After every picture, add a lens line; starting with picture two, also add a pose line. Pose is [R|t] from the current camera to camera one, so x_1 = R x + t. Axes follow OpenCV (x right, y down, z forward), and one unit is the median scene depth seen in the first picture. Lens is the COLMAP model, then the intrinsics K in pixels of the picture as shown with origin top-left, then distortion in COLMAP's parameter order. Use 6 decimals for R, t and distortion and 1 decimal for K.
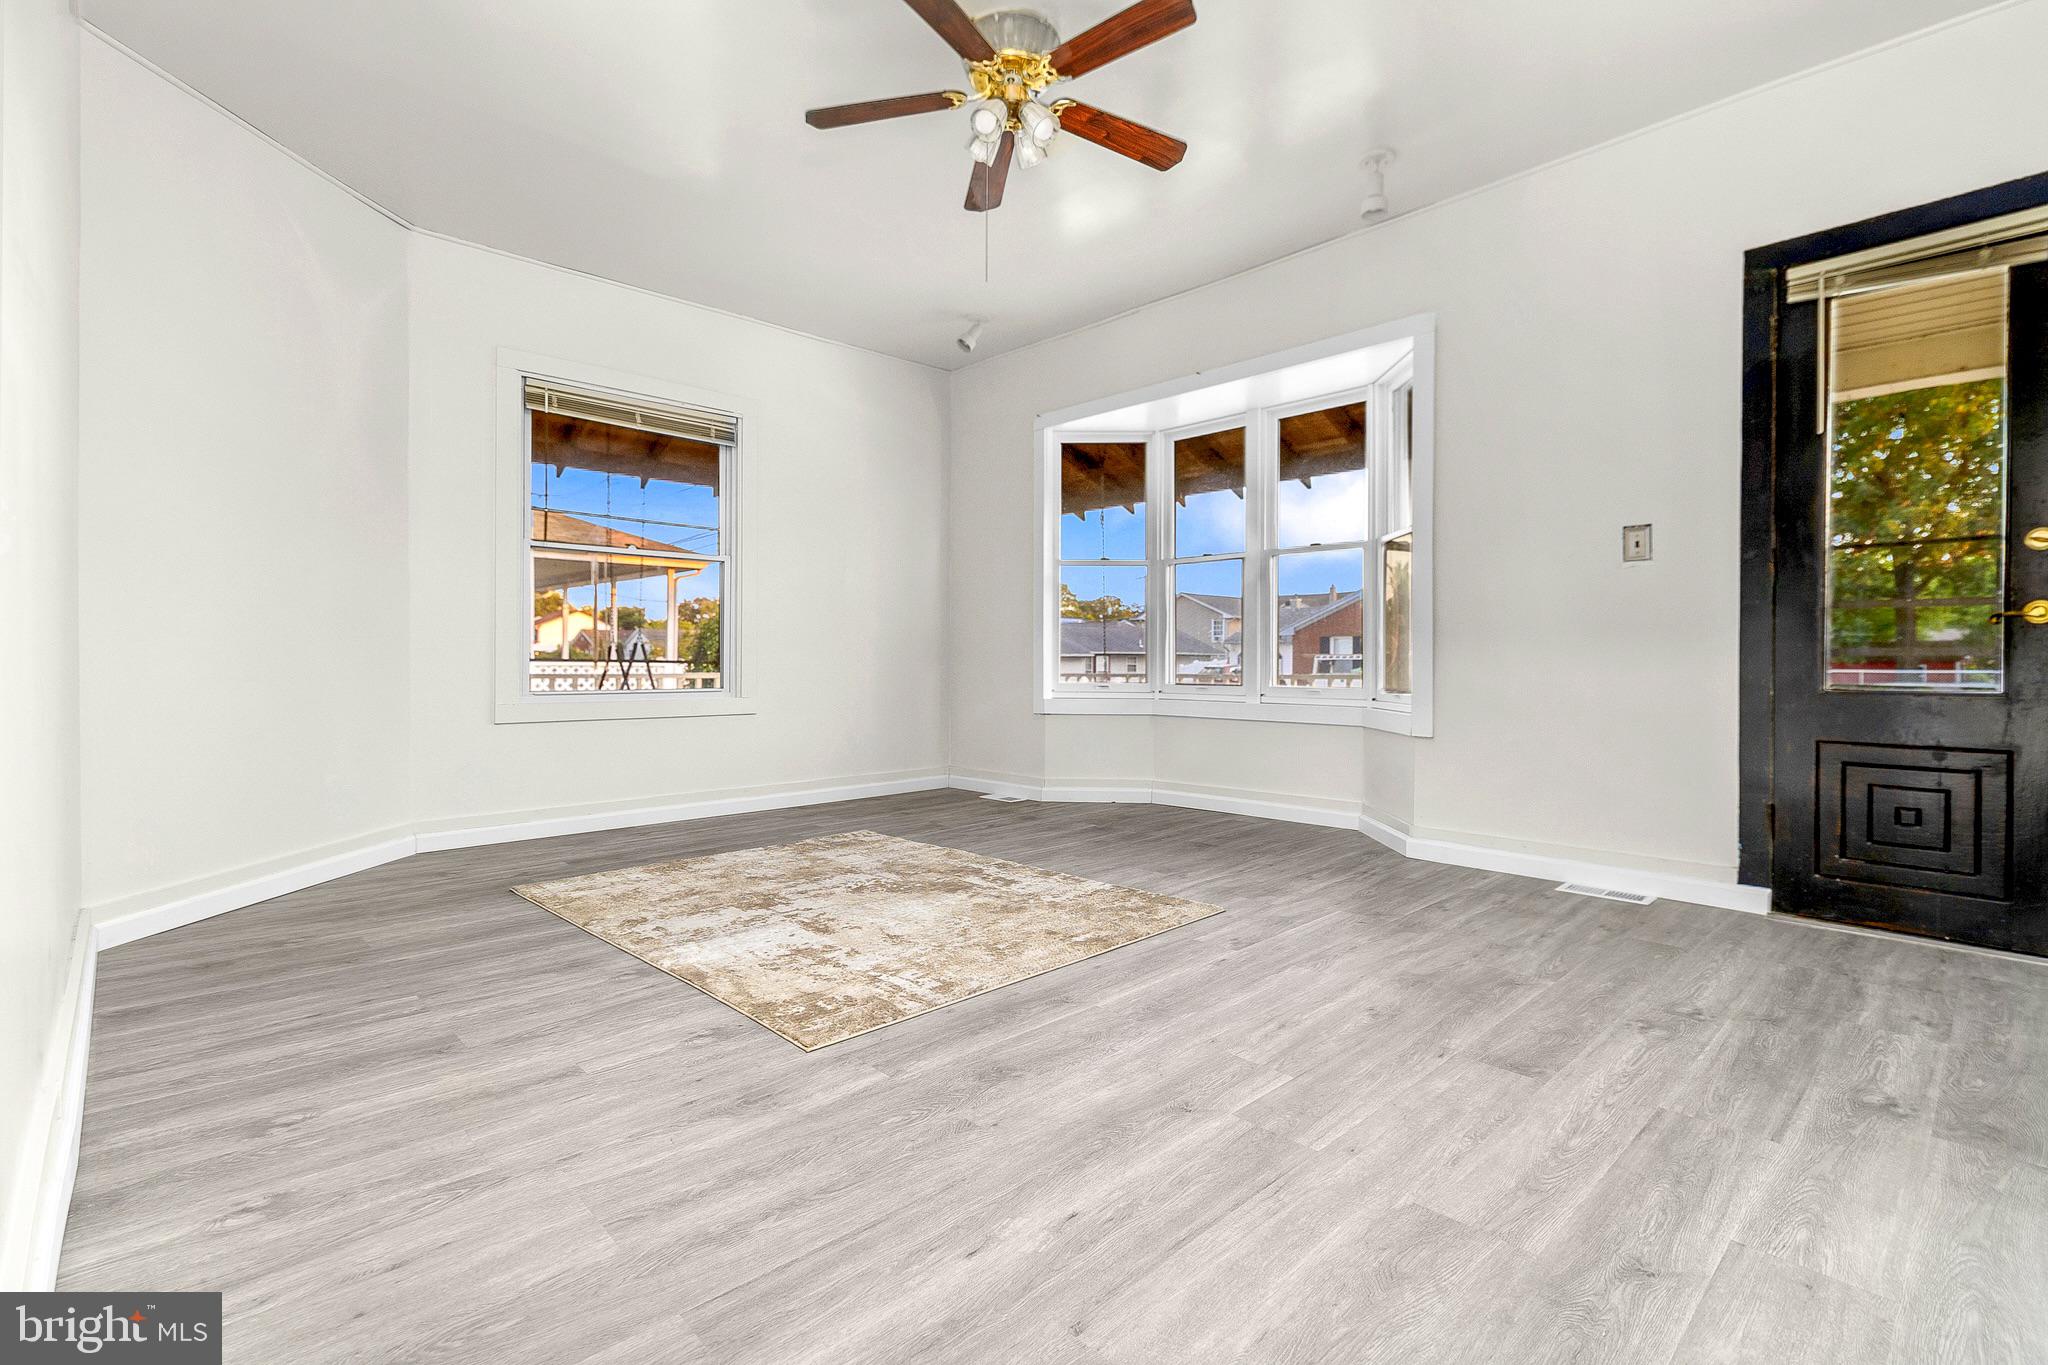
lens RADIAL K [[936.4, 0, 1031.5], [0, 936.4, 679.1], [0, 0, 1]] dist [0.005560, -0.000004]
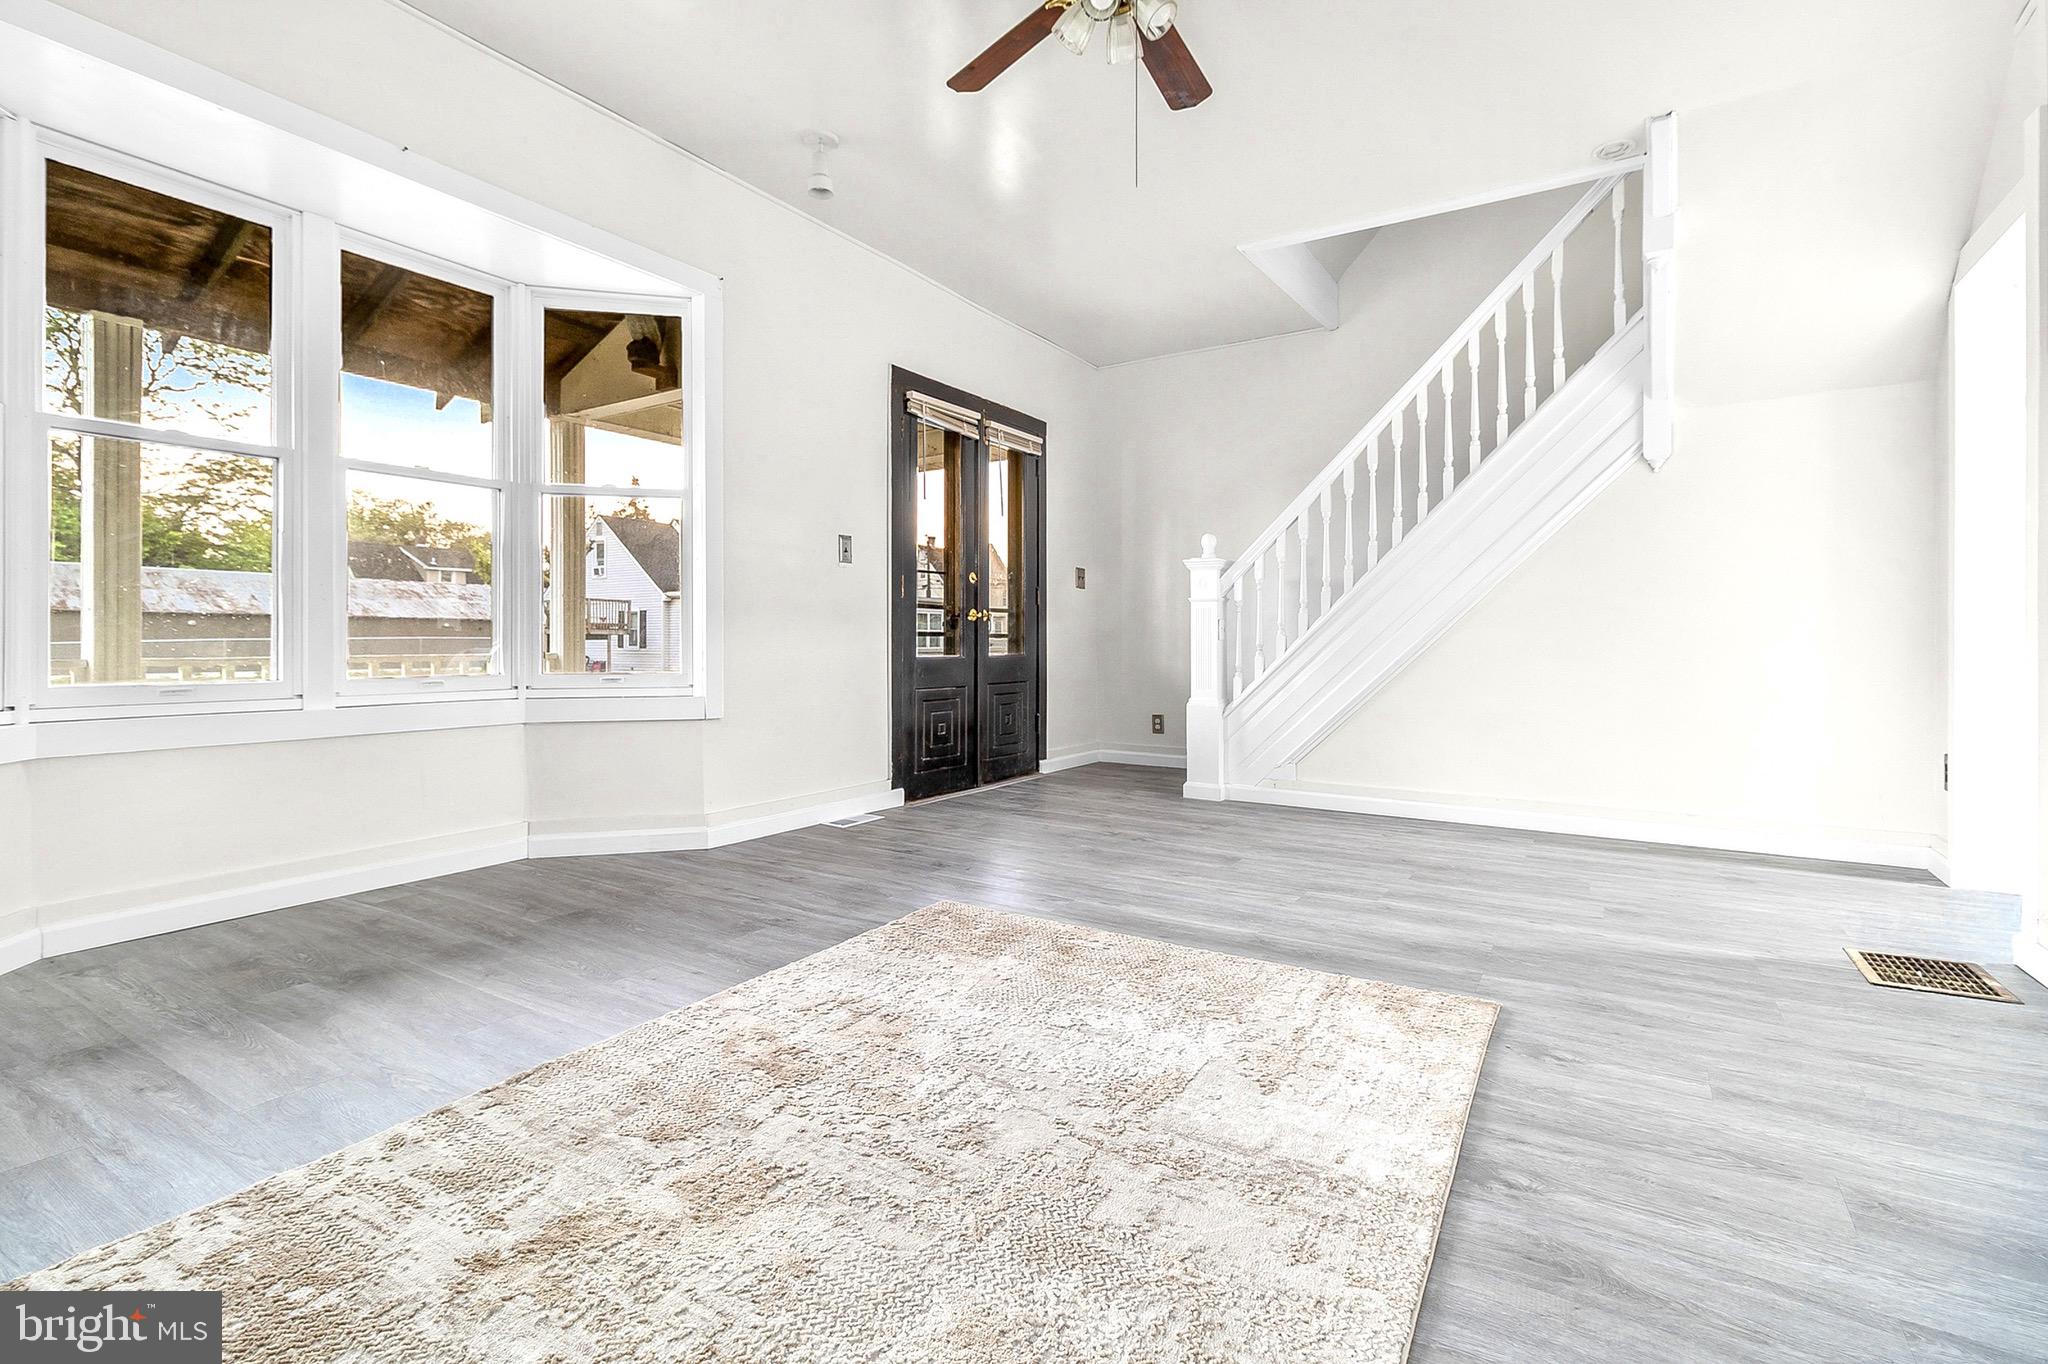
lens RADIAL K [[936.4, 0, 1026.9], [0, 936.4, 670.5], [0, 0, 1]] dist [0.005560, -0.000004]
pose [[-0.240570, -0.033834, 0.970042, -0.877150], [0.015646, 0.999127, 0.038729, -0.030738], [-0.970506, 0.024495, -0.239831, 1.364493]]
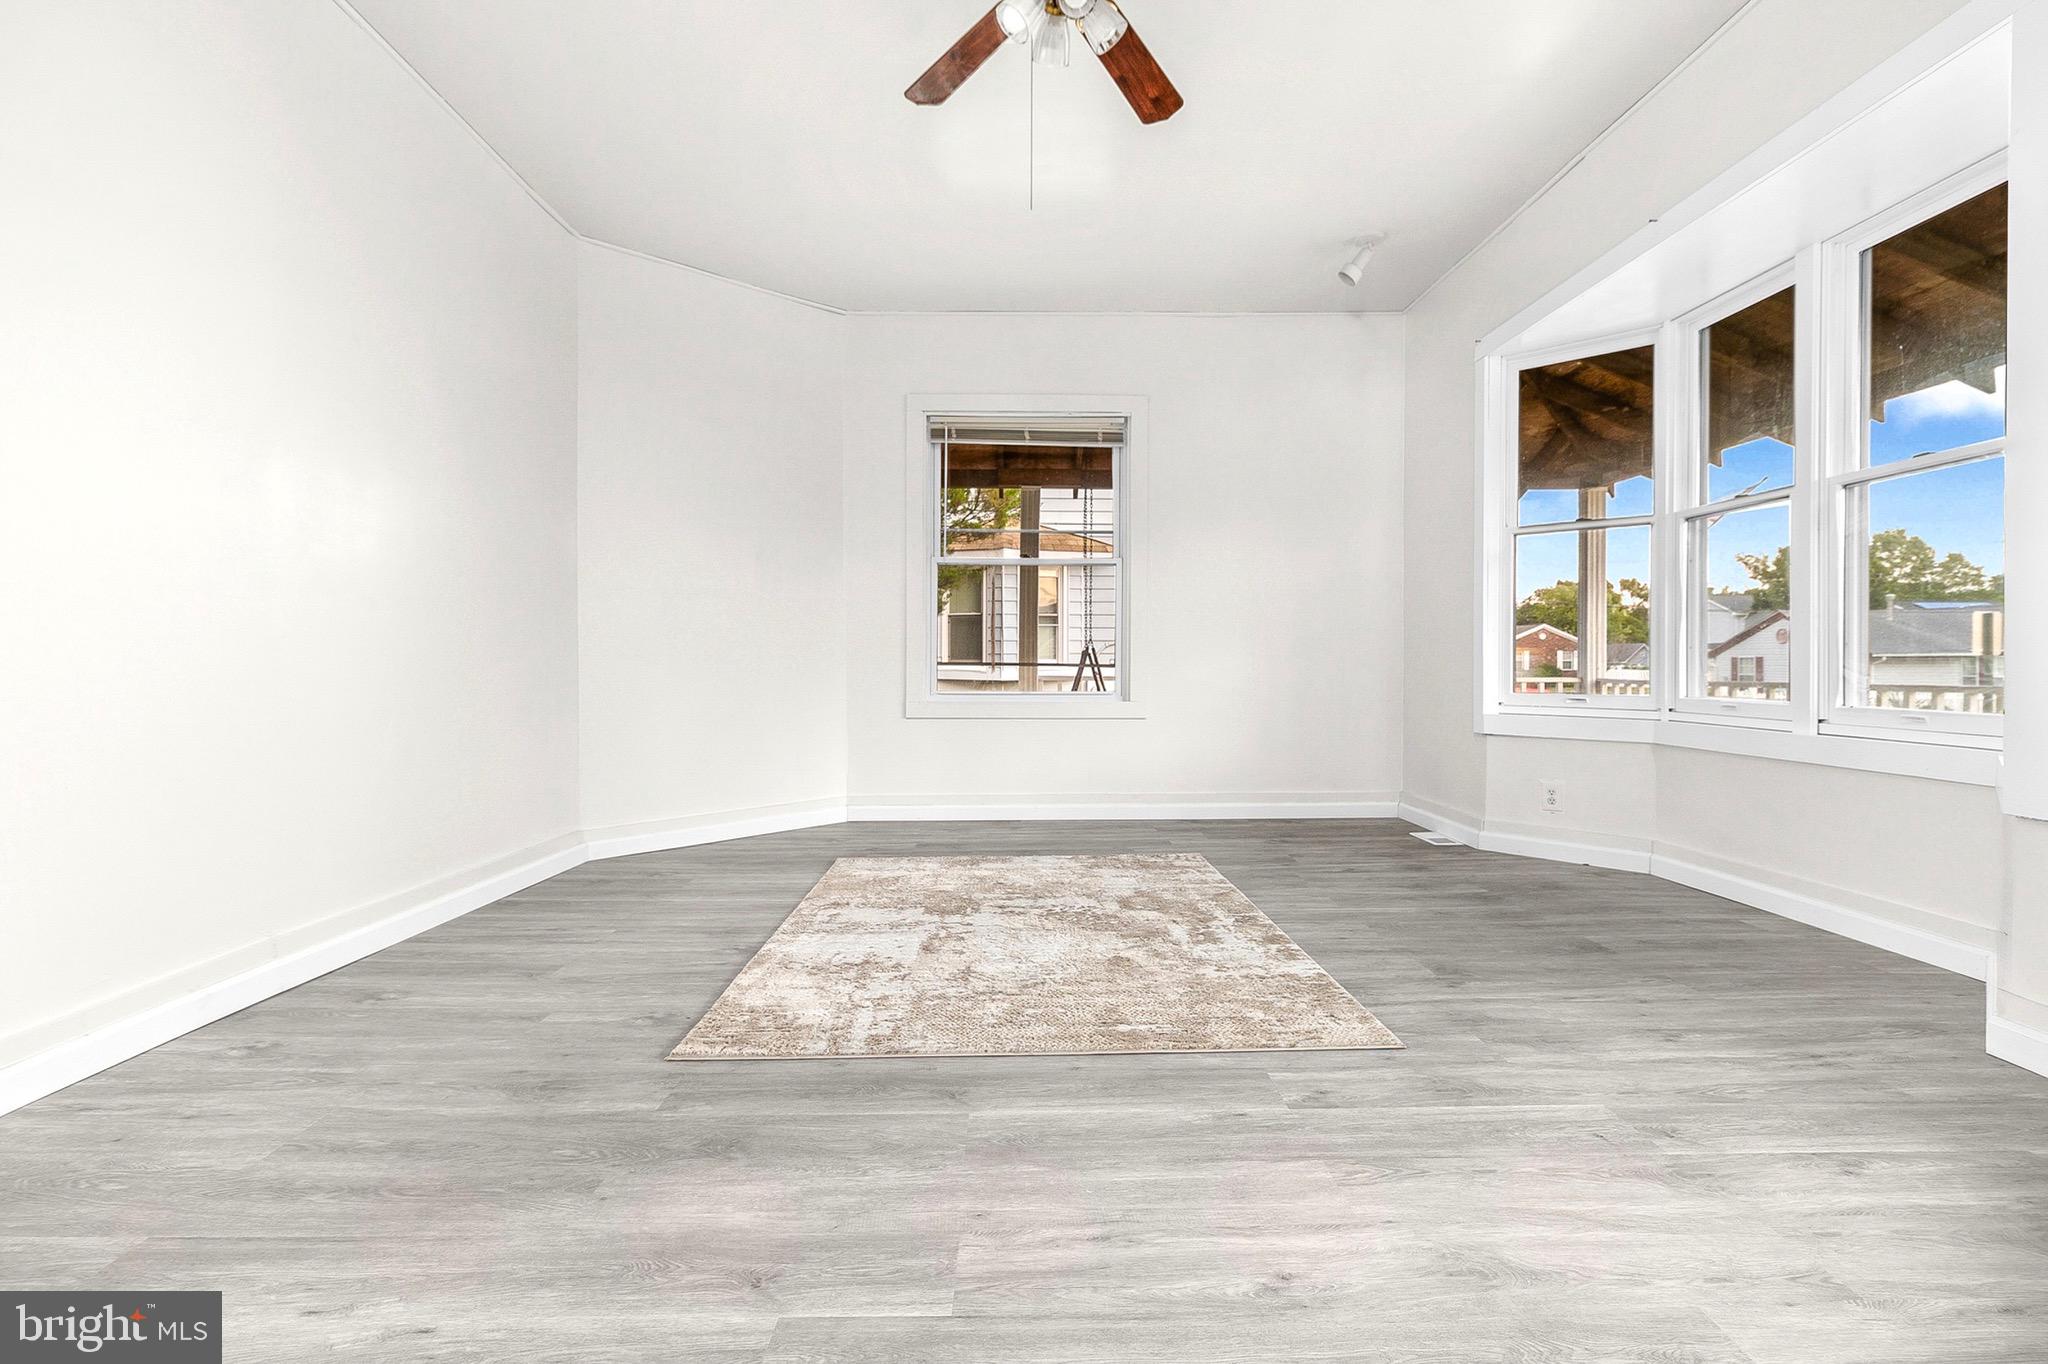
lens RADIAL K [[936.4, 0, 1026.8], [0, 936.4, 679.3], [0, 0, 1]] dist [0.005560, -0.000004]
pose [[0.730770, 0.010592, -0.682542, 0.544818], [-0.012413, 0.999920, 0.002228, -0.008931], [0.682511, 0.006844, 0.730843, 0.408013]]
